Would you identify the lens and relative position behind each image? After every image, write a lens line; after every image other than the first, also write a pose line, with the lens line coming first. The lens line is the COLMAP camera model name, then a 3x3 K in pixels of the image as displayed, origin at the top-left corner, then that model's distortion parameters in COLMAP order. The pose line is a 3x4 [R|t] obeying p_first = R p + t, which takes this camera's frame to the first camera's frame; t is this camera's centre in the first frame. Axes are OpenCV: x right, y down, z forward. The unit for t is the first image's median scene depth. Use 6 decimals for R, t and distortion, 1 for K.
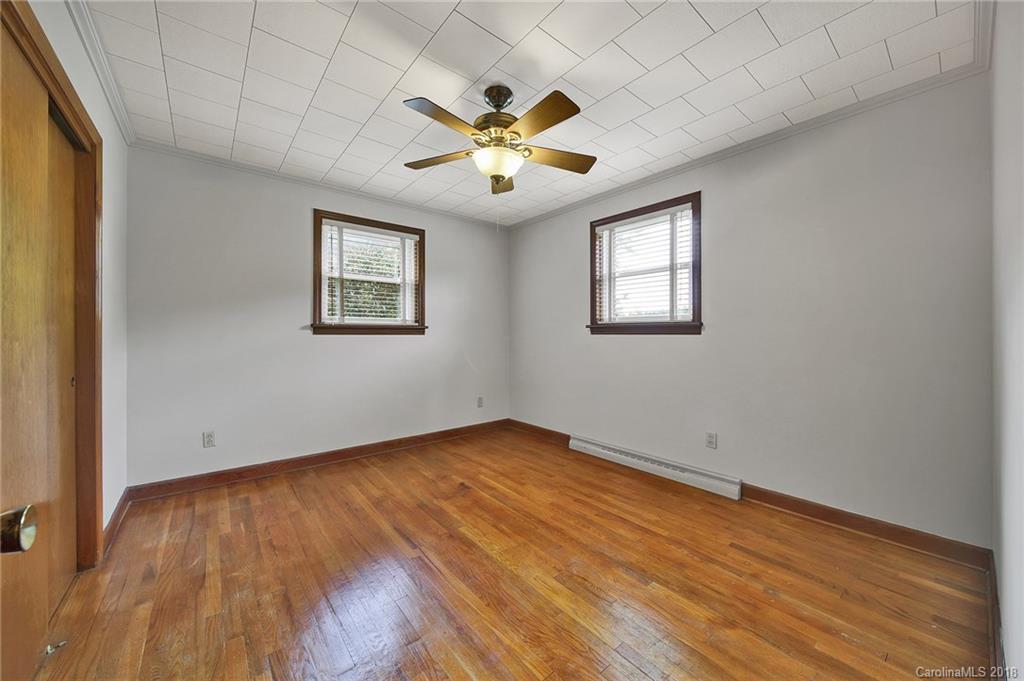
lens RADIAL K [[369.5, 0, 510.1], [0, 369.5, 335.6], [0, 0, 1]] dist [-0.003179, -0.000153]
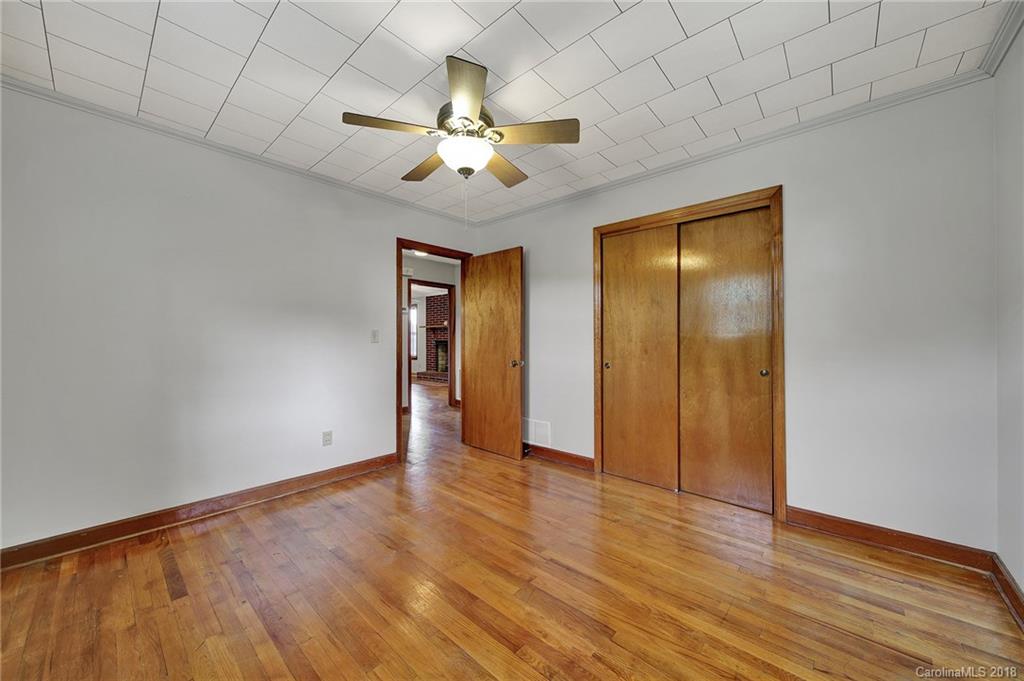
lens RADIAL K [[369.4, 0, 521.0], [0, 369.4, 337.3], [0, 0, 1]] dist [-0.001400, -0.000186]
pose [[-0.982807, 0.001715, -0.184630, -0.000374], [0.003126, 0.999968, -0.007349, -0.005050], [0.184611, -0.007799, -0.982781, 1.377943]]
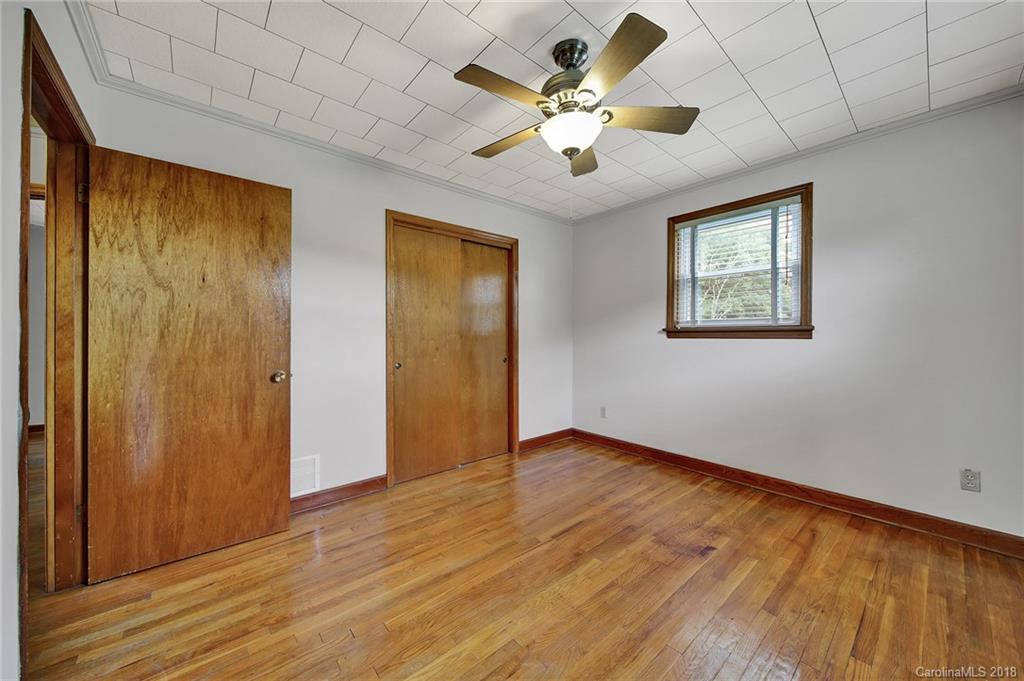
lens RADIAL K [[364.6, 0, 512.0], [0, 364.6, 340.5], [0, 0, 1]] dist [0.000421, 0.000021]
pose [[0.036353, 0.011935, -0.999268, 0.563989], [-0.000270, 0.999929, 0.011934, -0.010262], [0.999339, -0.000164, 0.036353, 0.594618]]
